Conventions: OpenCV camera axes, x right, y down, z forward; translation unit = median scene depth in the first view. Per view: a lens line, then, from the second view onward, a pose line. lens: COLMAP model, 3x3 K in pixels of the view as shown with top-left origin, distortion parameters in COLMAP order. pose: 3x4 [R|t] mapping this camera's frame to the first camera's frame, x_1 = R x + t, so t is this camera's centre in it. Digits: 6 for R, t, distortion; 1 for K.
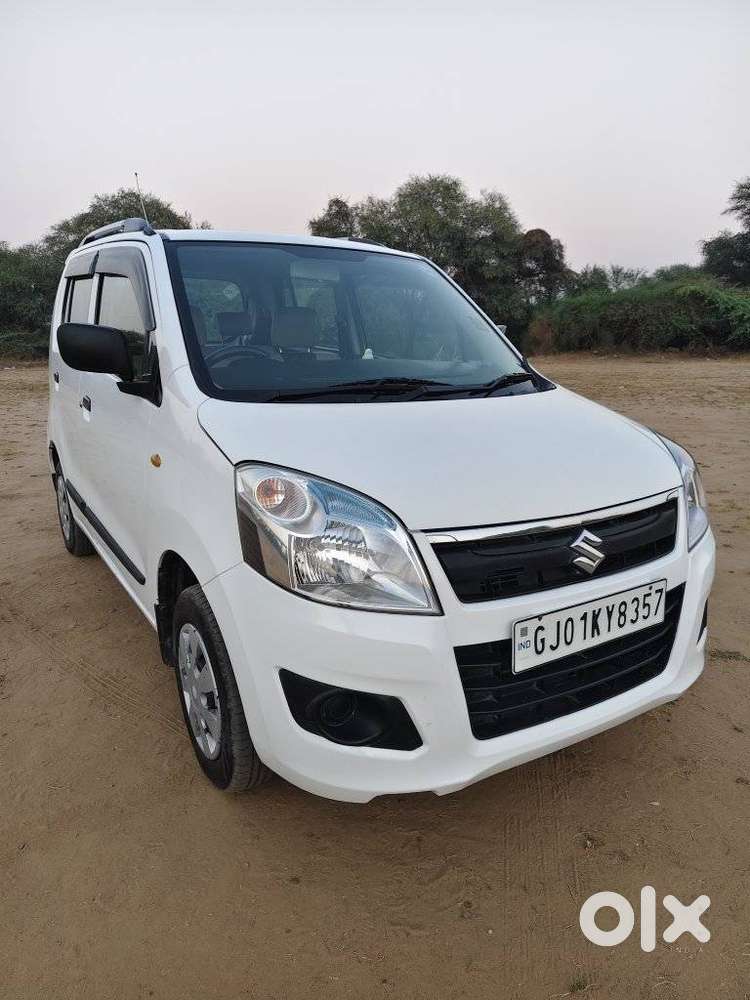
lens RADIAL K [[701.0, 0, 383.3], [0, 701.0, 502.0], [0, 0, 1]] dist [-0.003018, -0.003004]
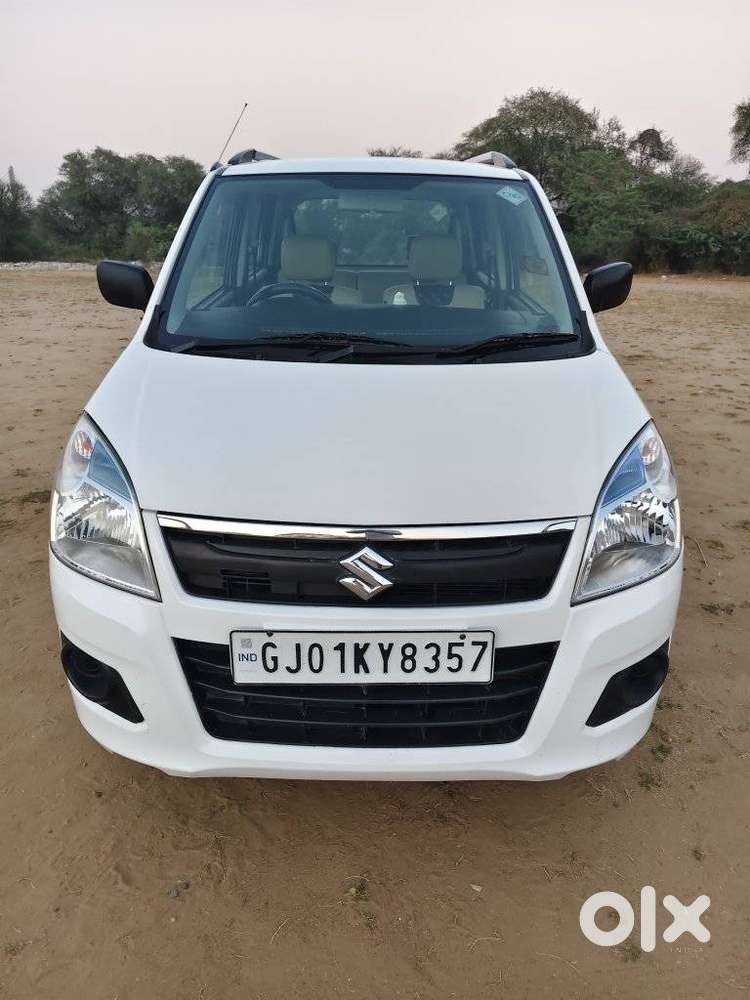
lens RADIAL K [[693.2, 0, 375.4], [0, 693.2, 495.1], [0, 0, 1]] dist [0.004930, 0.005663]
pose [[0.850083, 0.190597, -0.490949, 0.682372], [-0.132312, 0.979607, 0.151204, -0.144556], [0.509756, -0.063577, 0.857966, 0.308071]]
